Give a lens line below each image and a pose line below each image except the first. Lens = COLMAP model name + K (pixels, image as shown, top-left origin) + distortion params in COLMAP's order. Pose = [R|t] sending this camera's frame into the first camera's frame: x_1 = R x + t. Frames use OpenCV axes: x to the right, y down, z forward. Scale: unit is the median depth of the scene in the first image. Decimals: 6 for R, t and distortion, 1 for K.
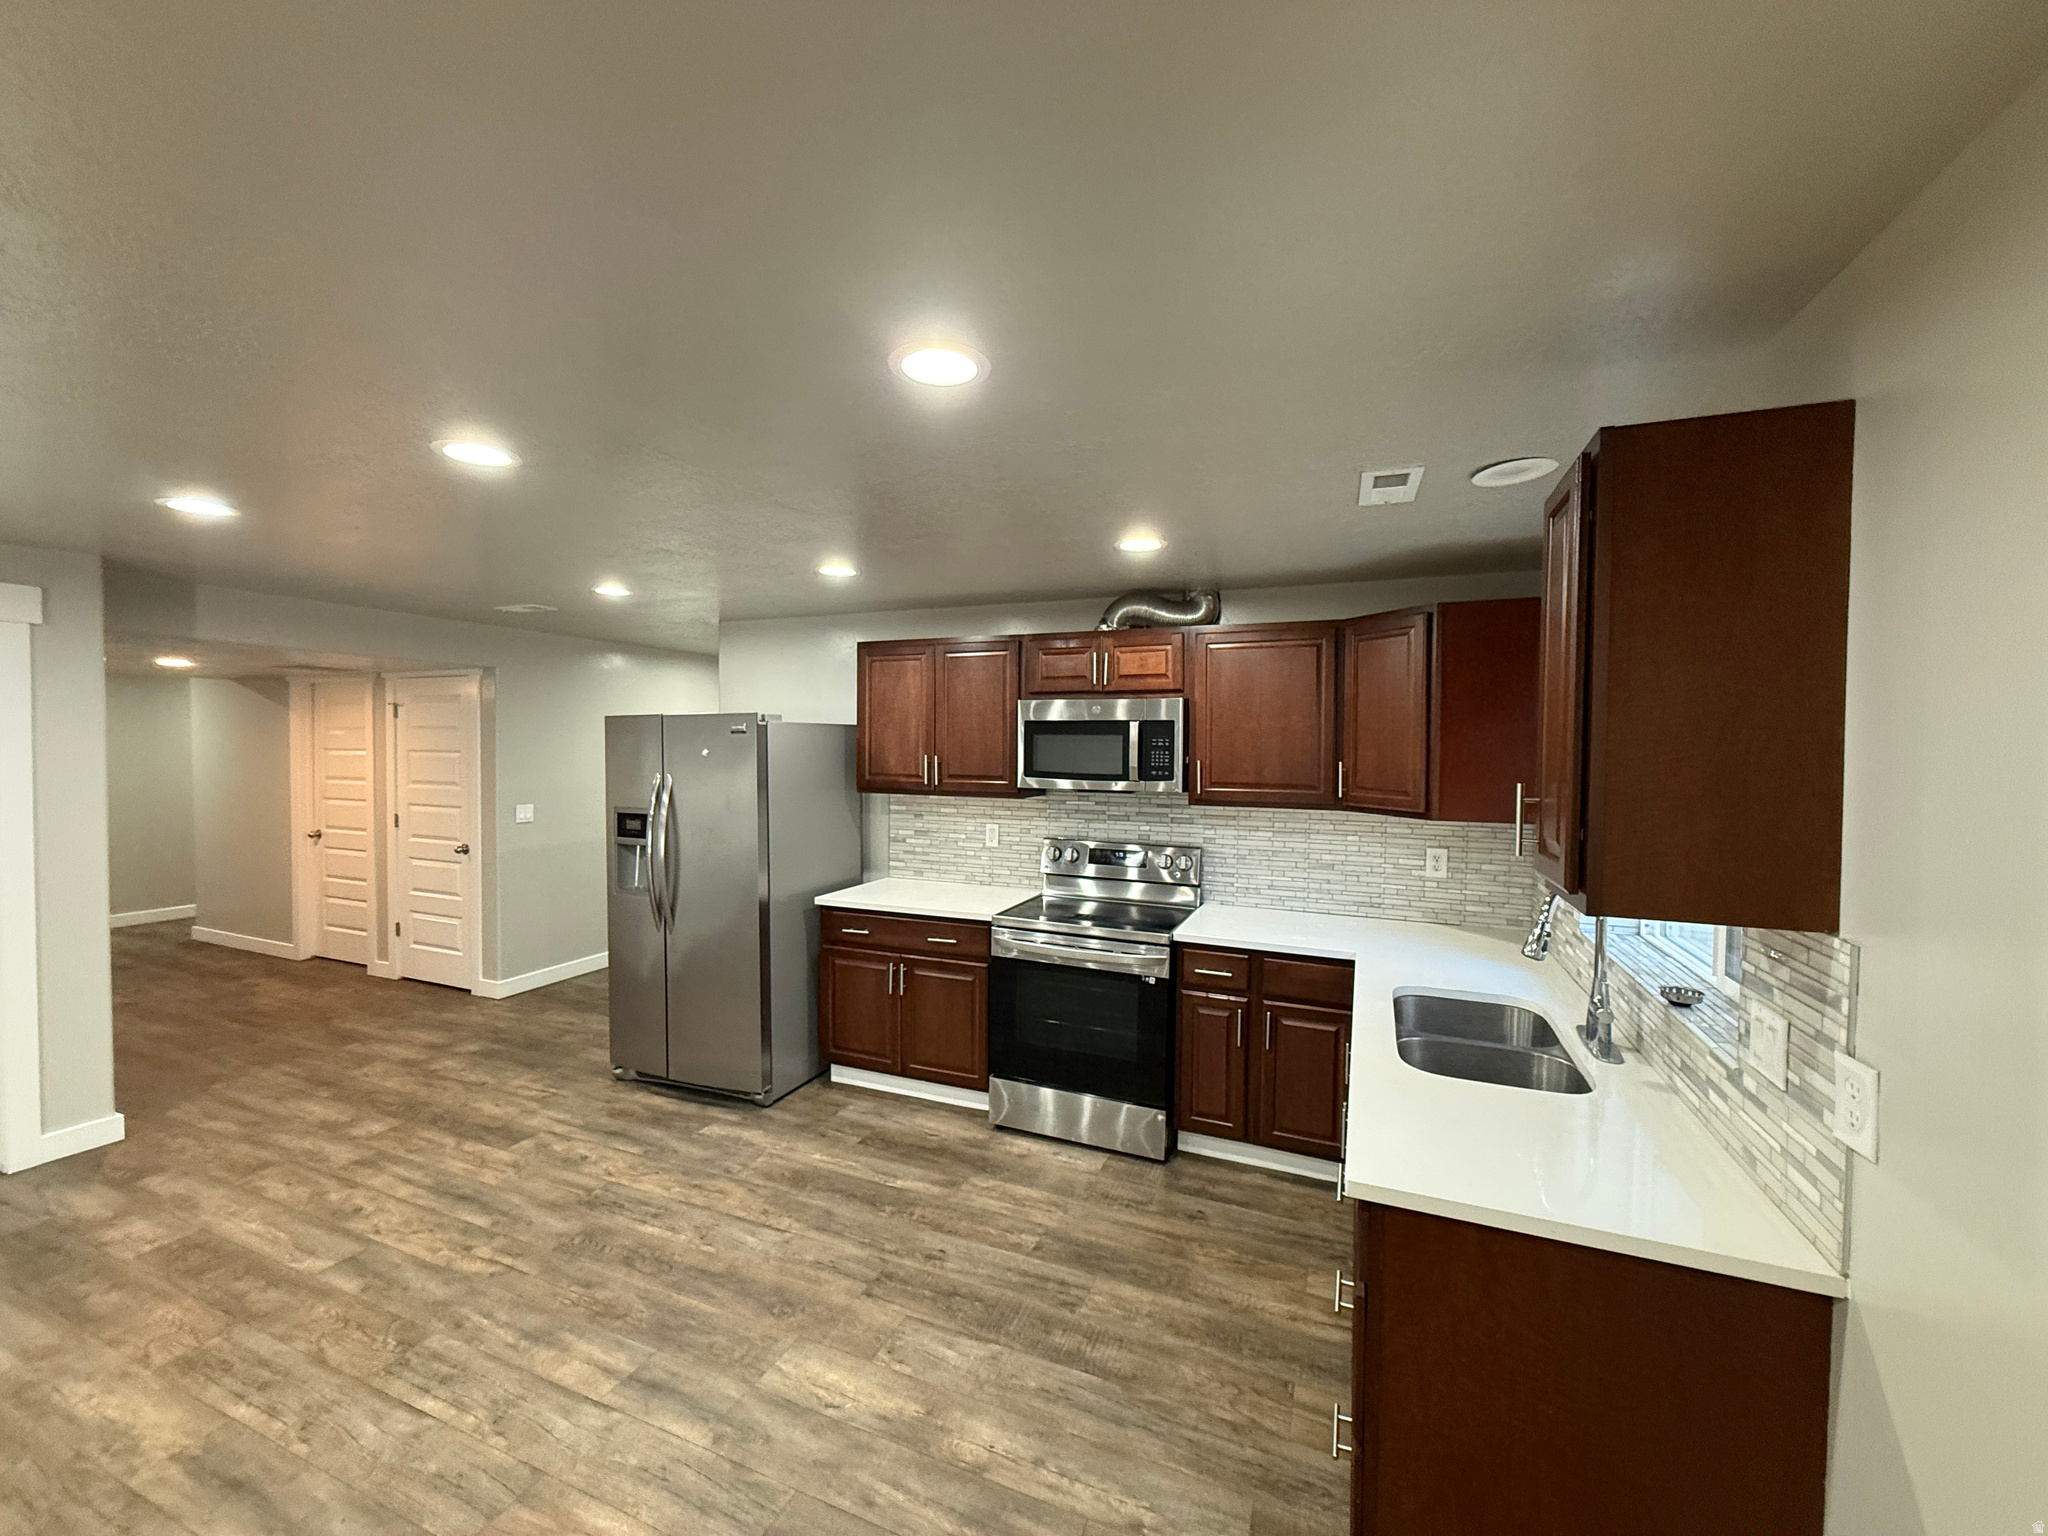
lens RADIAL K [[815.1, 0, 1024.0], [0, 815.1, 768.0], [0, 0, 1]] dist [-0.001228, -0.000206]
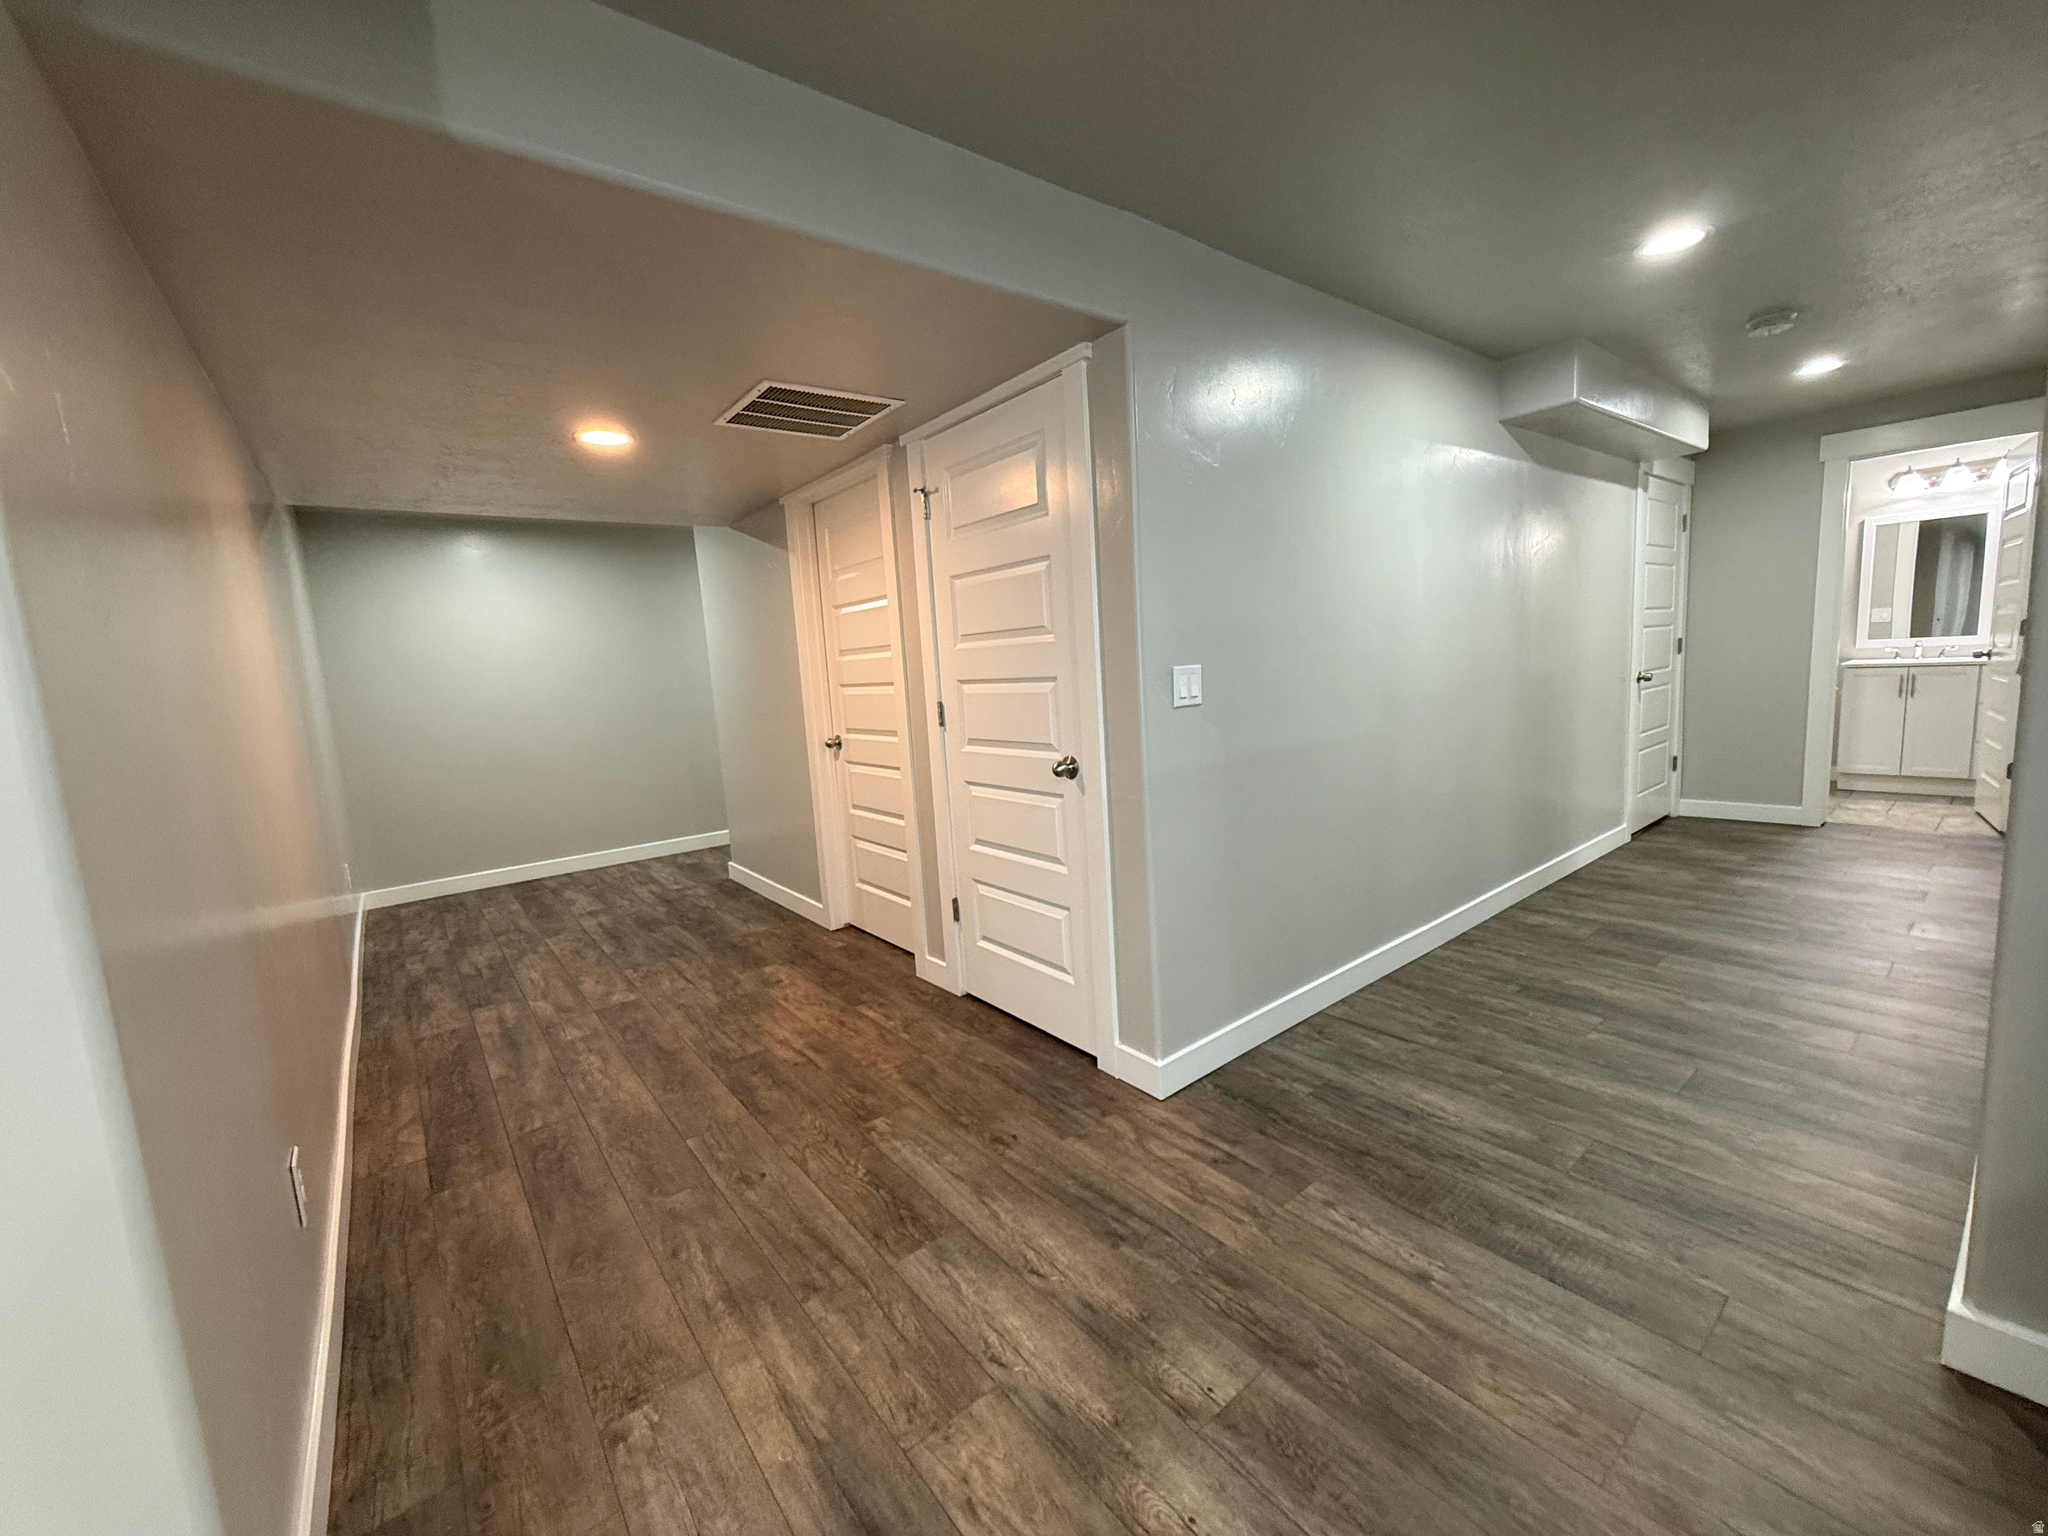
lens RADIAL K [[815.1, 0, 1024.0], [0, 815.1, 768.0], [0, 0, 1]] dist [-0.001228, -0.000206]
pose [[0.870712, -0.000872, -0.491793, -0.478454], [0.057463, 0.993329, 0.099976, 0.051476], [0.488425, -0.115311, 0.864953, 0.581293]]
